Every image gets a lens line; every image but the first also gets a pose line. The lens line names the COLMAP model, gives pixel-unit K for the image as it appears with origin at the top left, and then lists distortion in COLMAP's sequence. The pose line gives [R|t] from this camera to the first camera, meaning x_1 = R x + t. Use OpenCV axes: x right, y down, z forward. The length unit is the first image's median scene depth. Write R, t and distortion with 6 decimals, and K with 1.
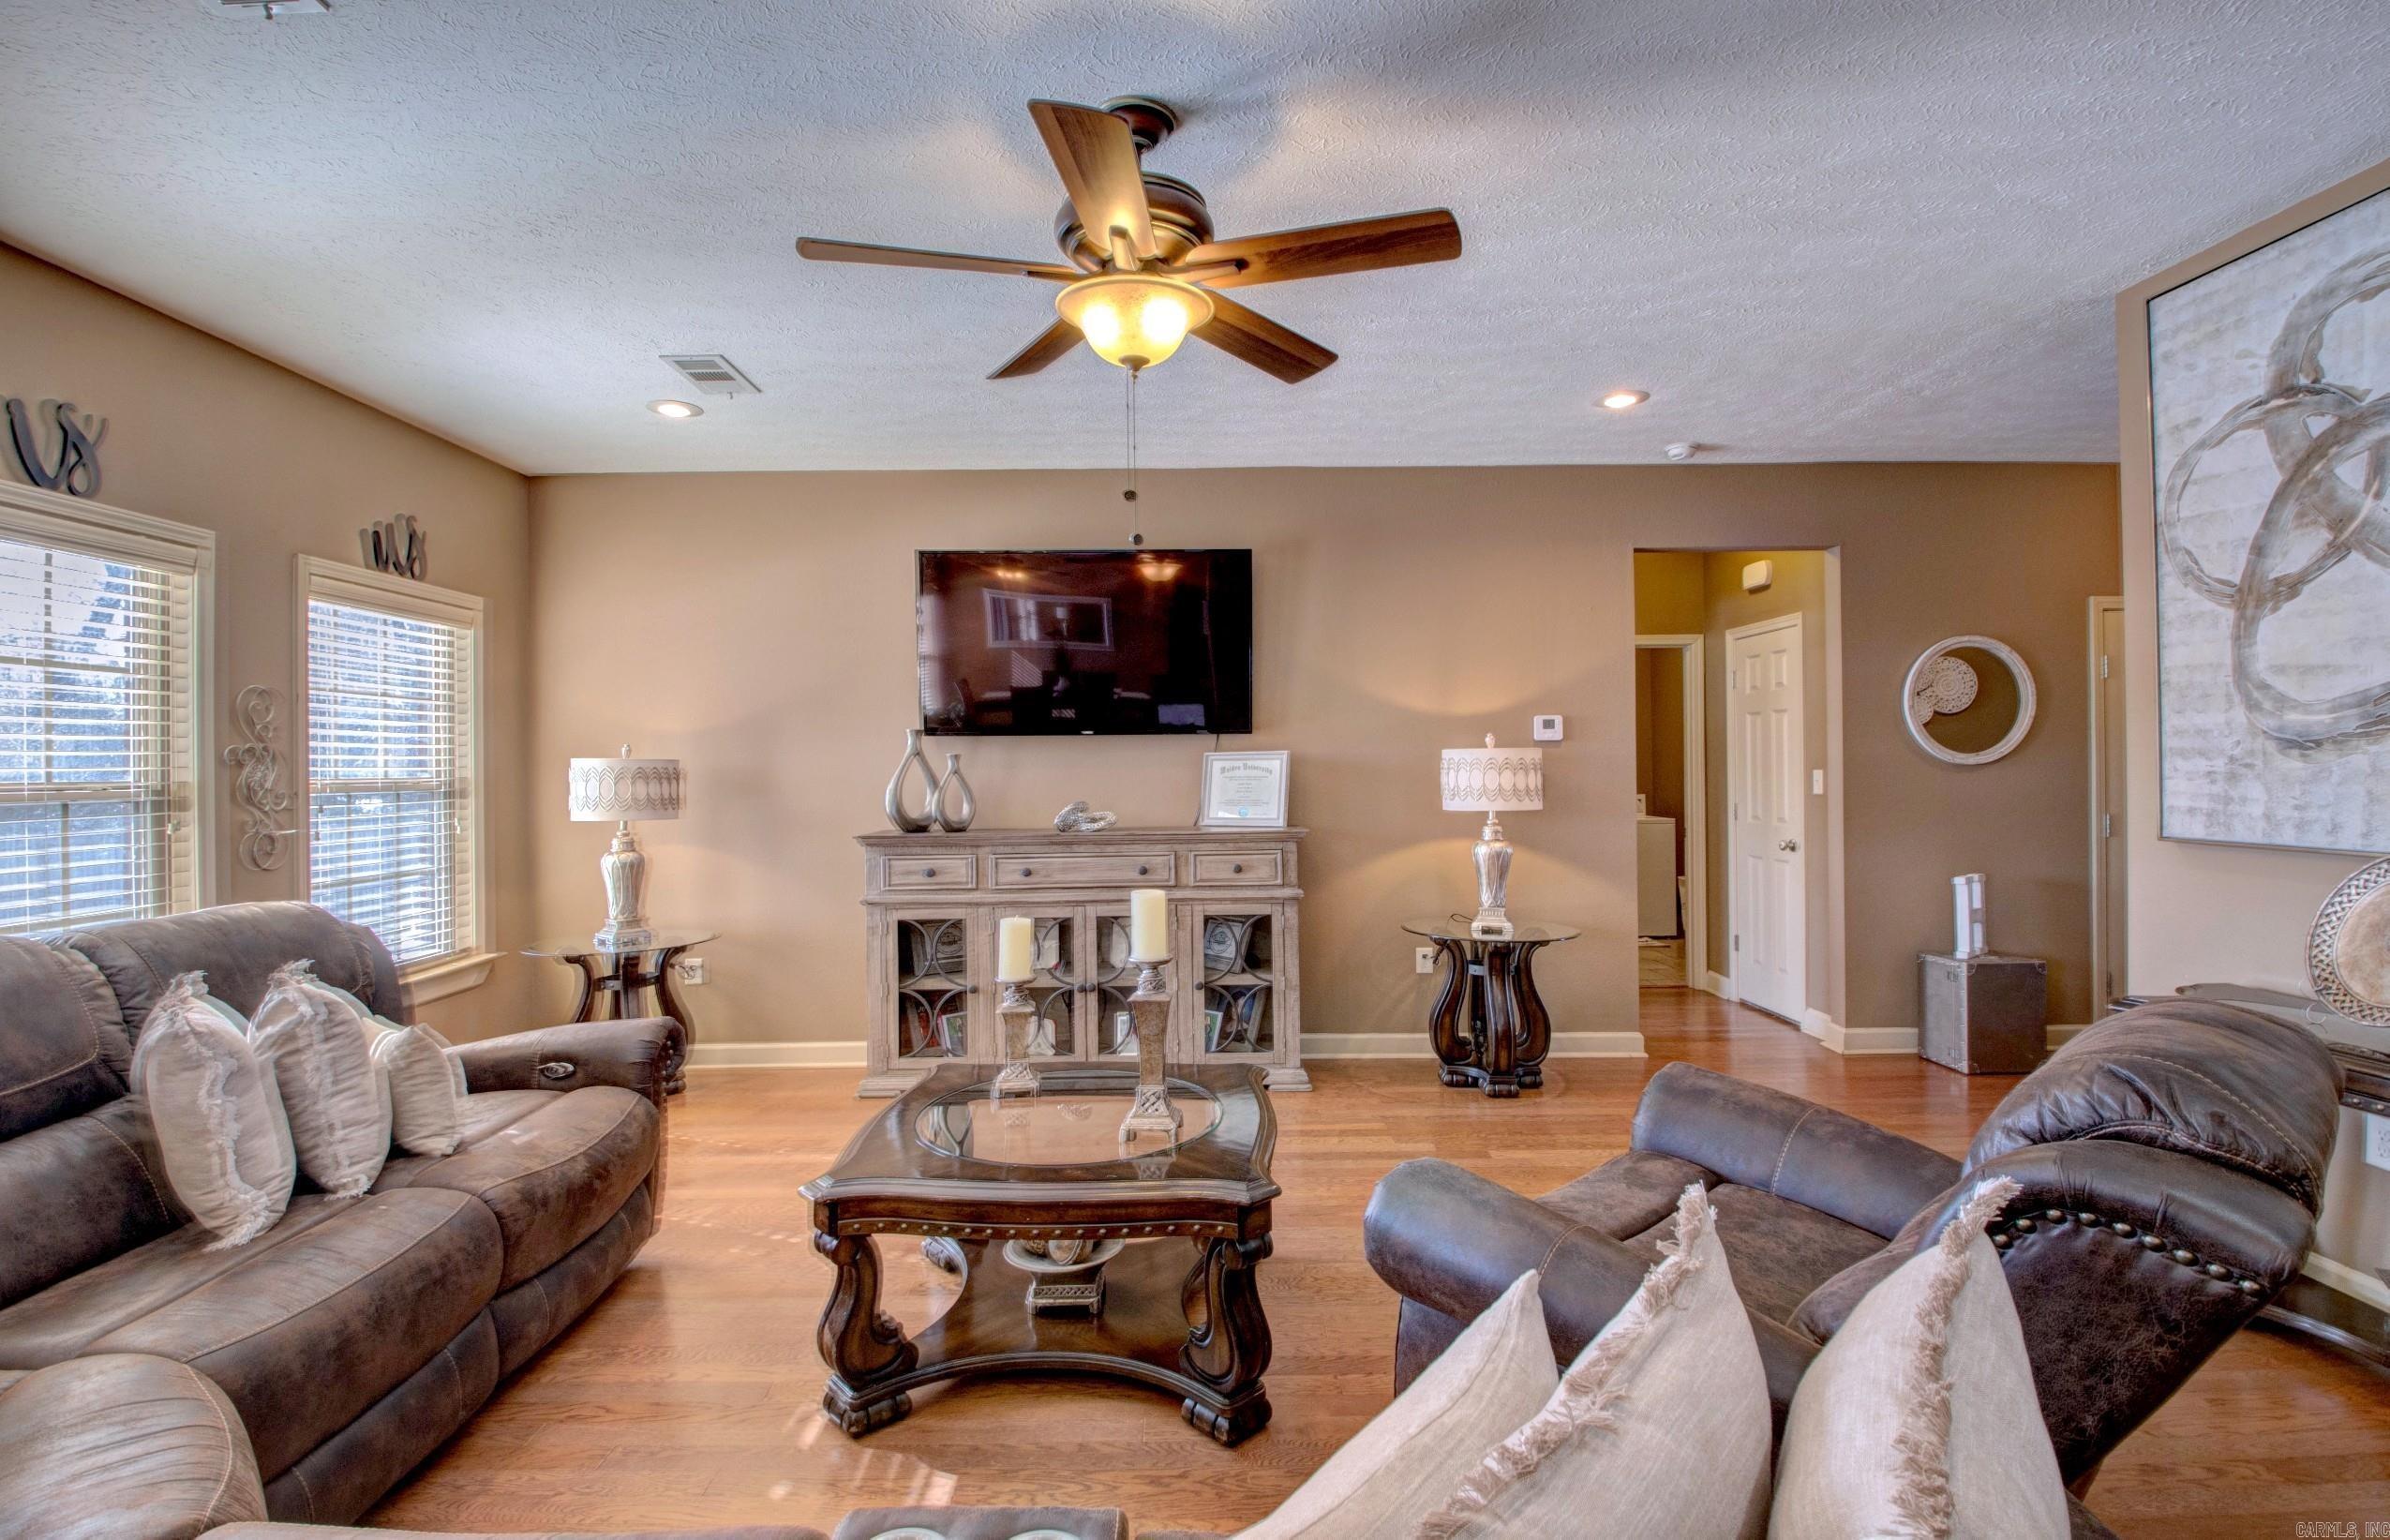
lens RADIAL K [[1111.6, 0, 1194.9], [0, 1111.6, 757.8], [0, 0, 1]] dist [0.003815, -0.013805]
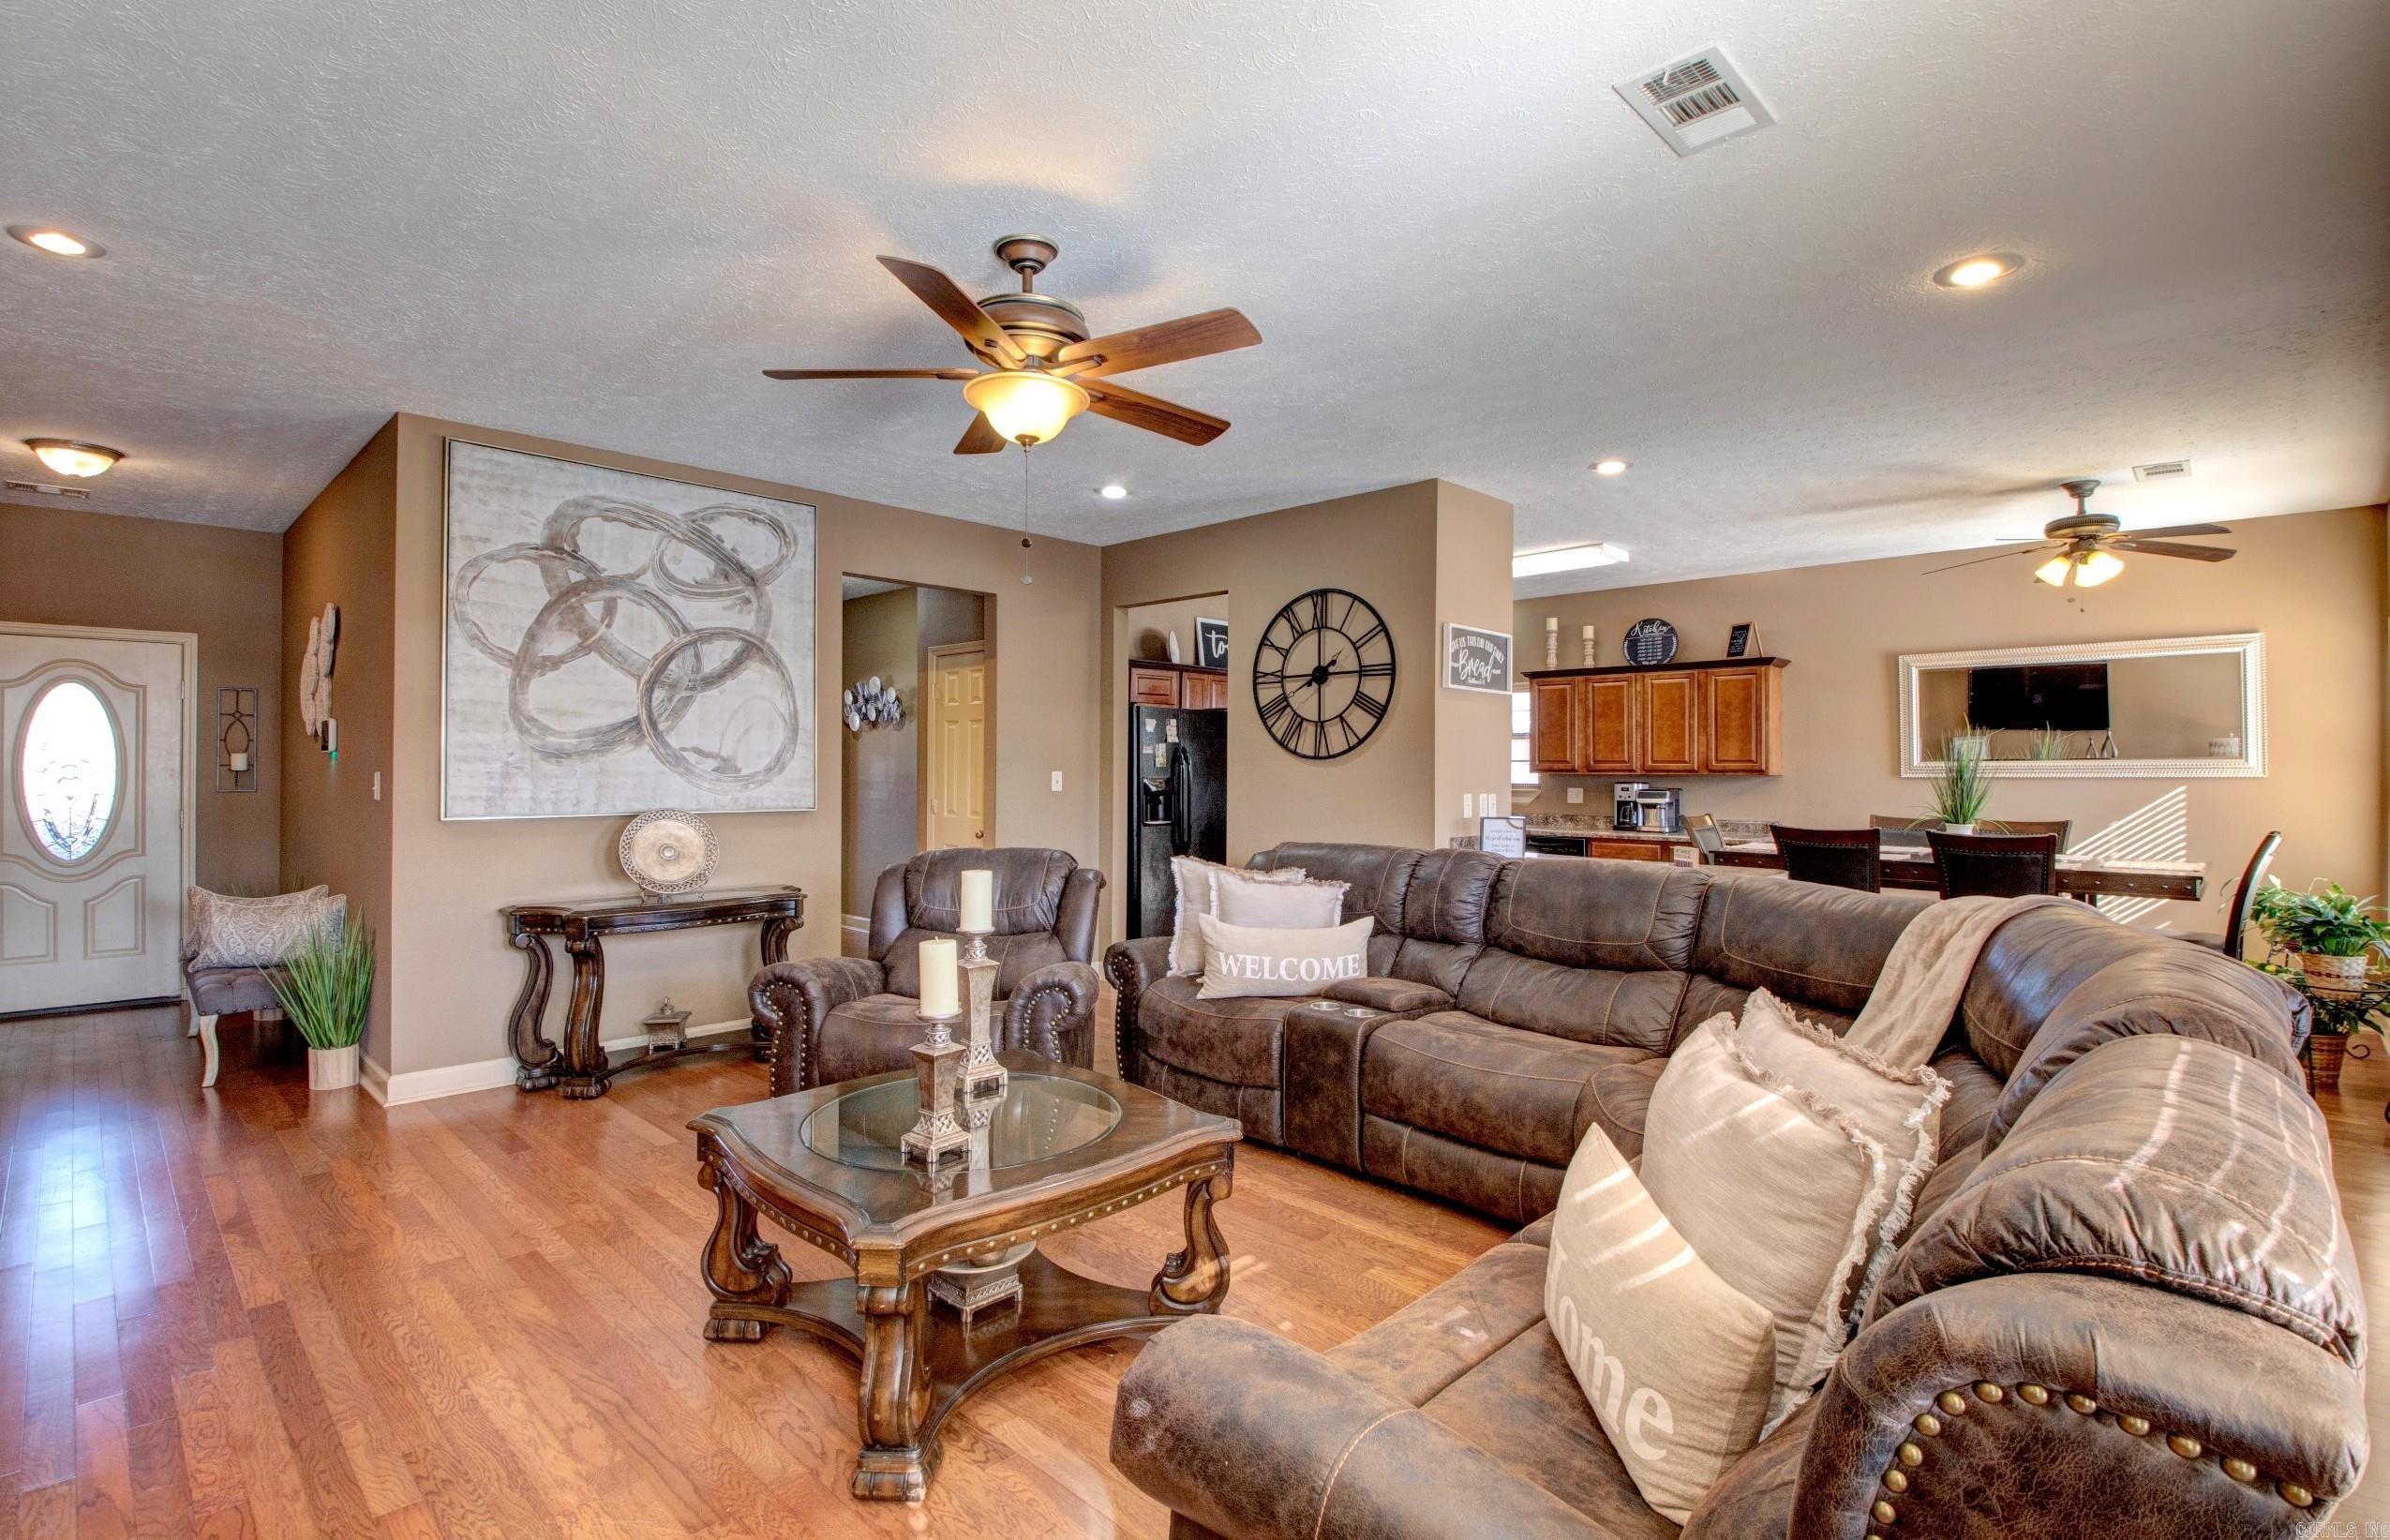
lens RADIAL K [[1111.6, 0, 1194.9], [0, 1111.6, 757.8], [0, 0, 1]] dist [0.003815, -0.013805]
pose [[-0.707689, 0.013443, 0.706396, -0.893428], [0.001360, 0.999843, -0.017665, 0.022373], [-0.706523, -0.011541, -0.707596, 1.459929]]
